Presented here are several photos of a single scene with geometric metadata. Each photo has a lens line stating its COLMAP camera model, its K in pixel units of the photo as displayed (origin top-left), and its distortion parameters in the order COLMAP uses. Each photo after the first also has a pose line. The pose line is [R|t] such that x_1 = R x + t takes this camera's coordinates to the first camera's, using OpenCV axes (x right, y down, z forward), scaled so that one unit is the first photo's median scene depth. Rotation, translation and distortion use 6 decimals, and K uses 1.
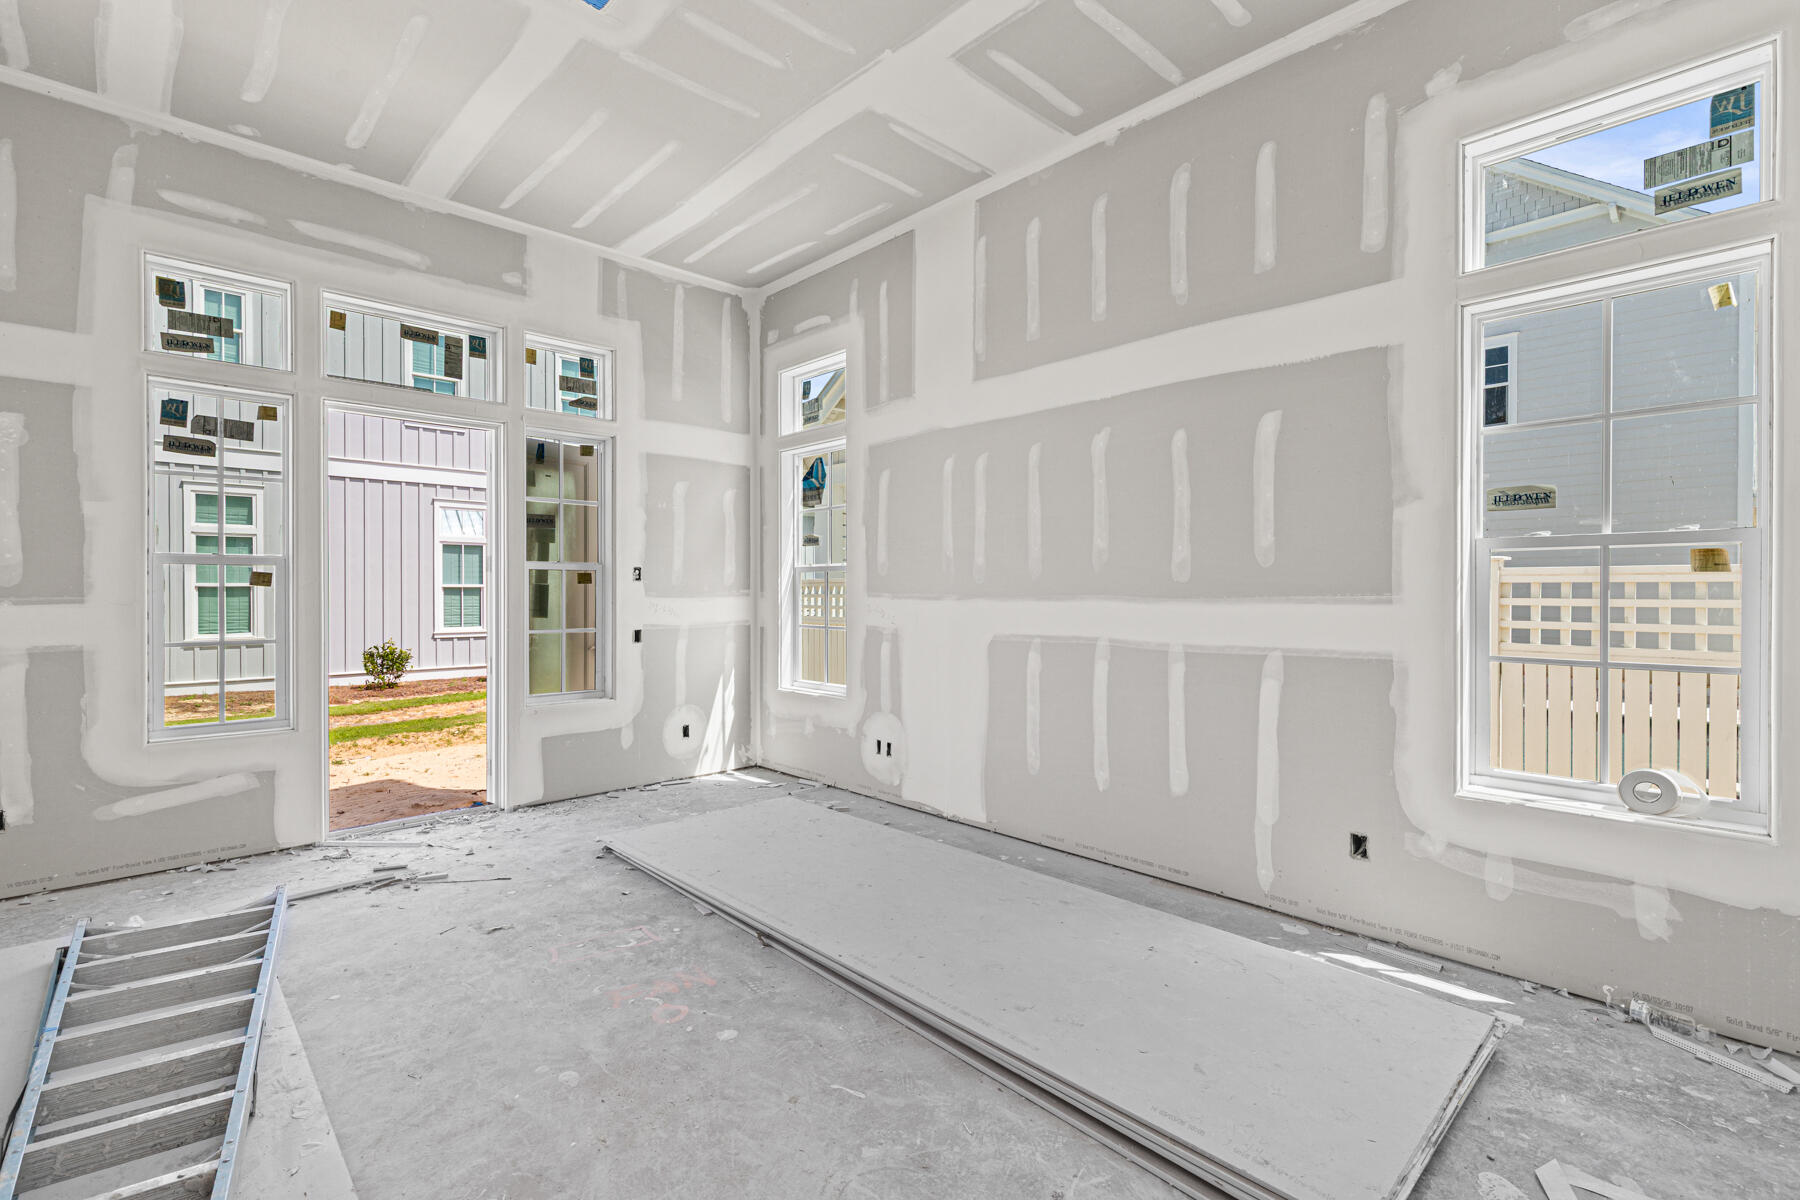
lens RADIAL K [[810.5, 0, 899.8], [0, 810.5, 592.4], [0, 0, 1]] dist [0.001247, 0.000422]
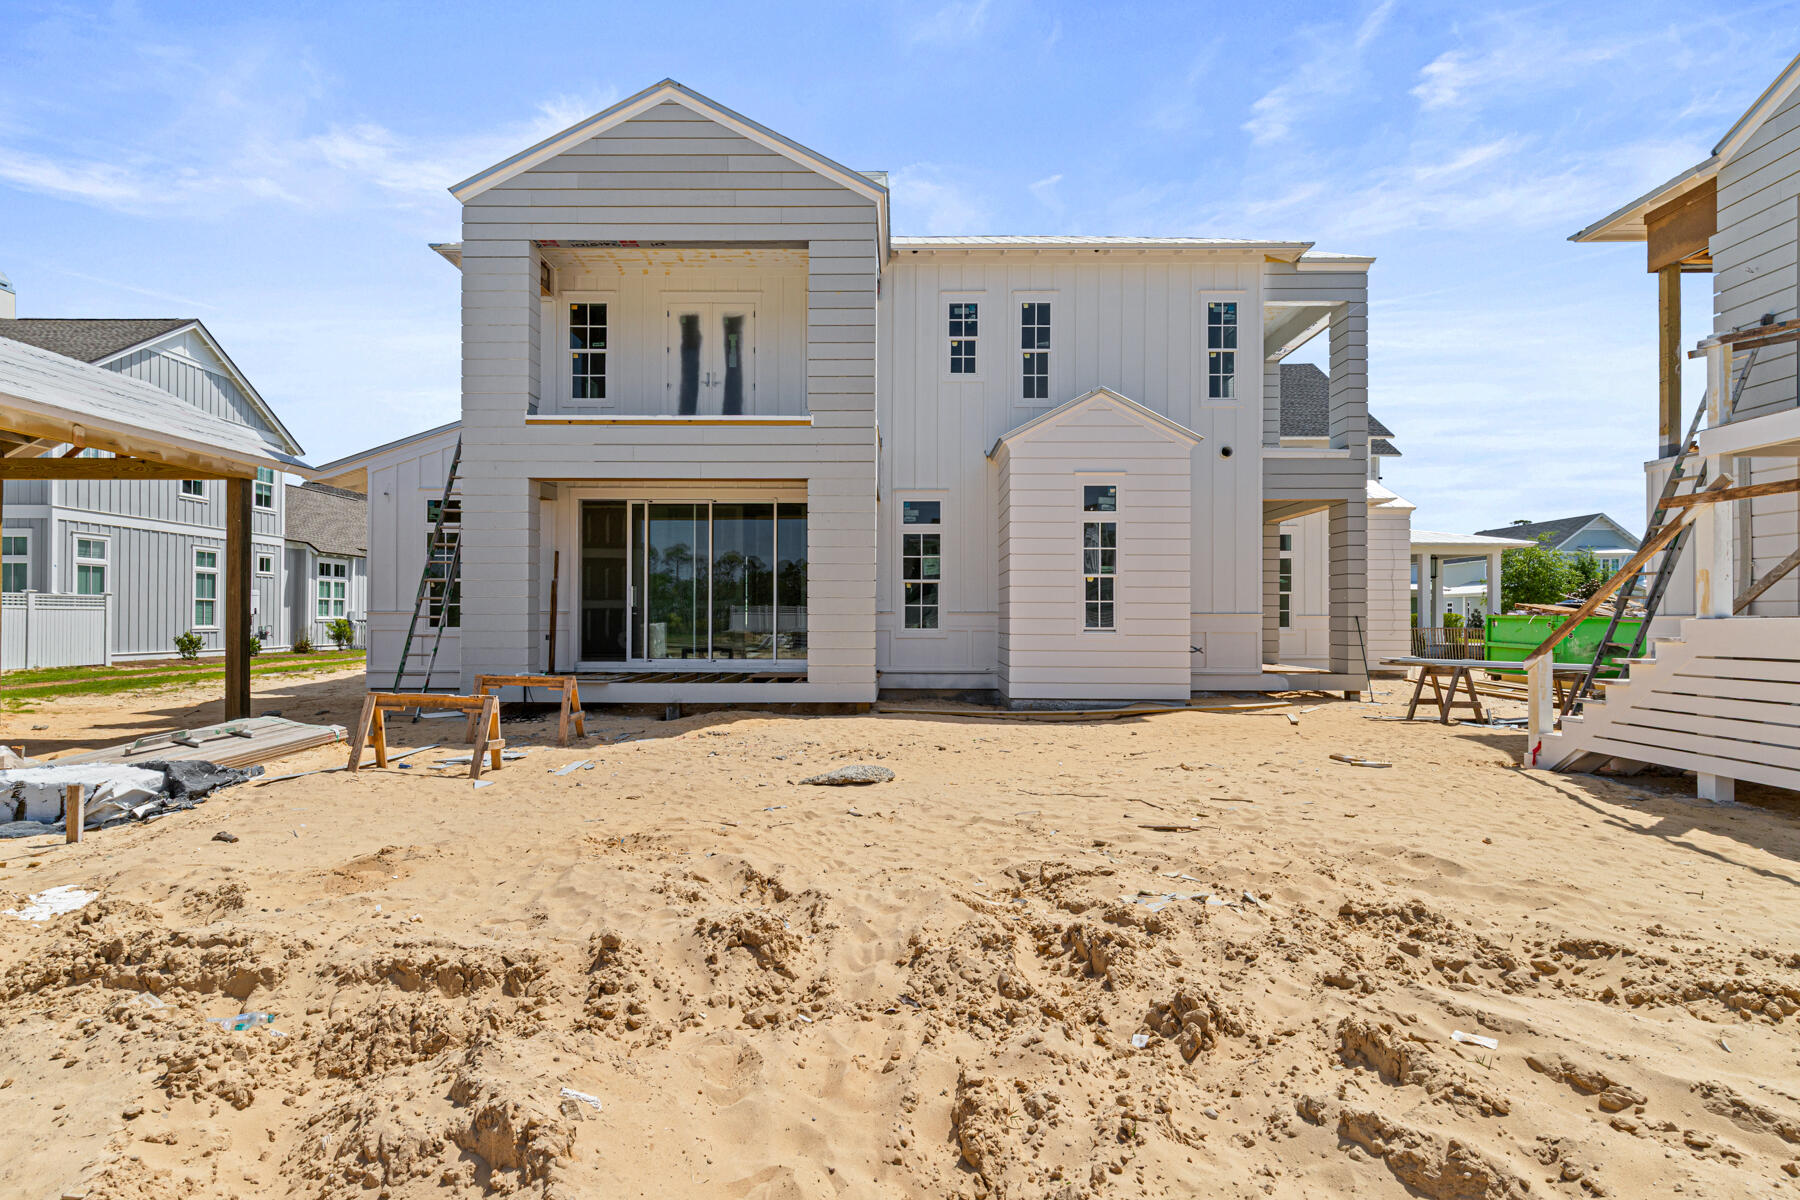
lens RADIAL K [[810.5, 0, 898.9], [0, 810.5, 609.7], [0, 0, 1]] dist [0.001247, 0.000422]
pose [[0.688812, 0.009495, 0.724878, -0.824995], [0.002981, 0.999869, -0.015930, 0.044438], [-0.724934, 0.013133, 0.688693, -1.179903]]
